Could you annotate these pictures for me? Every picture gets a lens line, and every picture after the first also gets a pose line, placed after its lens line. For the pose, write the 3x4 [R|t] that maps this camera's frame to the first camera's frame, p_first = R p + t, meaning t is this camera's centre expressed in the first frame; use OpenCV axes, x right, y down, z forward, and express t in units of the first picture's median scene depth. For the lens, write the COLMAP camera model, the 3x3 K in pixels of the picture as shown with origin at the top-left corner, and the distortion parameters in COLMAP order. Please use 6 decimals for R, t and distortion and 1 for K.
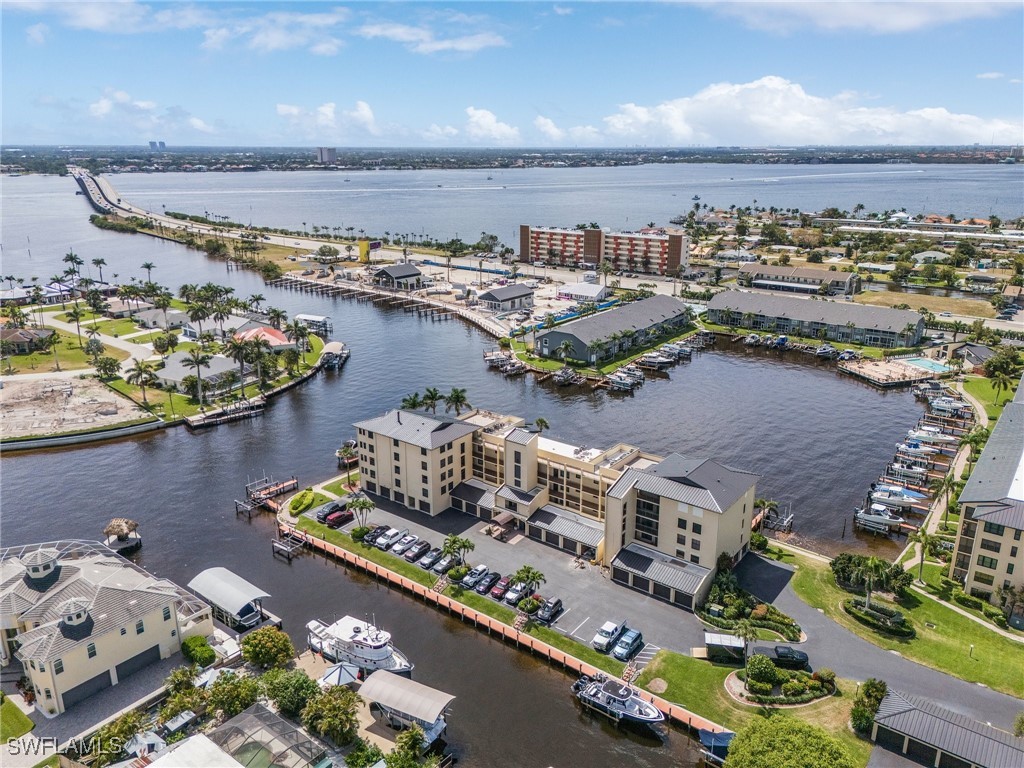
lens RADIAL K [[757.6, 0, 512.0], [0, 757.6, 384.0], [0, 0, 1]] dist [0.091112, -0.096145]
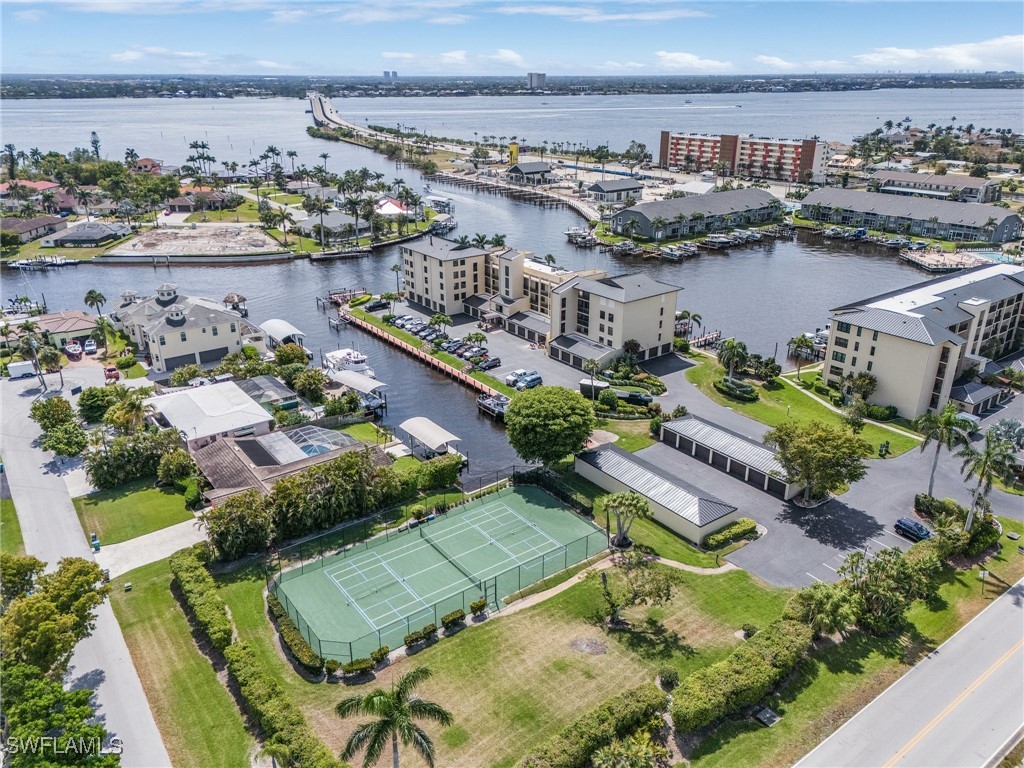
lens RADIAL K [[757.6, 0, 512.0], [0, 757.6, 384.0], [0, 0, 1]] dist [0.091112, -0.096145]
pose [[0.963170, 0.098958, -0.250023, 0.206955], [-0.078294, 0.992740, 0.091308, 0.098408], [0.257244, -0.068370, 0.963925, -0.143674]]
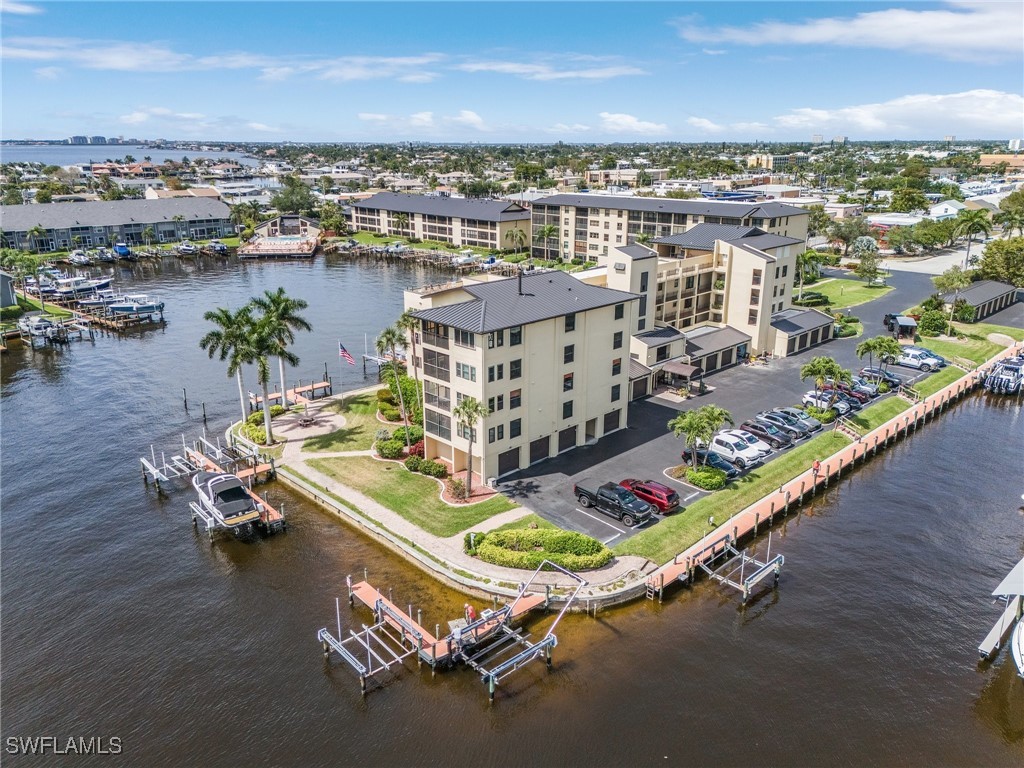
lens RADIAL K [[757.6, 0, 512.0], [0, 757.6, 384.0], [0, 0, 1]] dist [0.091112, -0.096145]
pose [[0.151430, -0.305201, 0.940171, -0.379613], [0.302235, 0.919884, 0.249935, -0.011334], [-0.941129, 0.246305, 0.231540, 0.569673]]
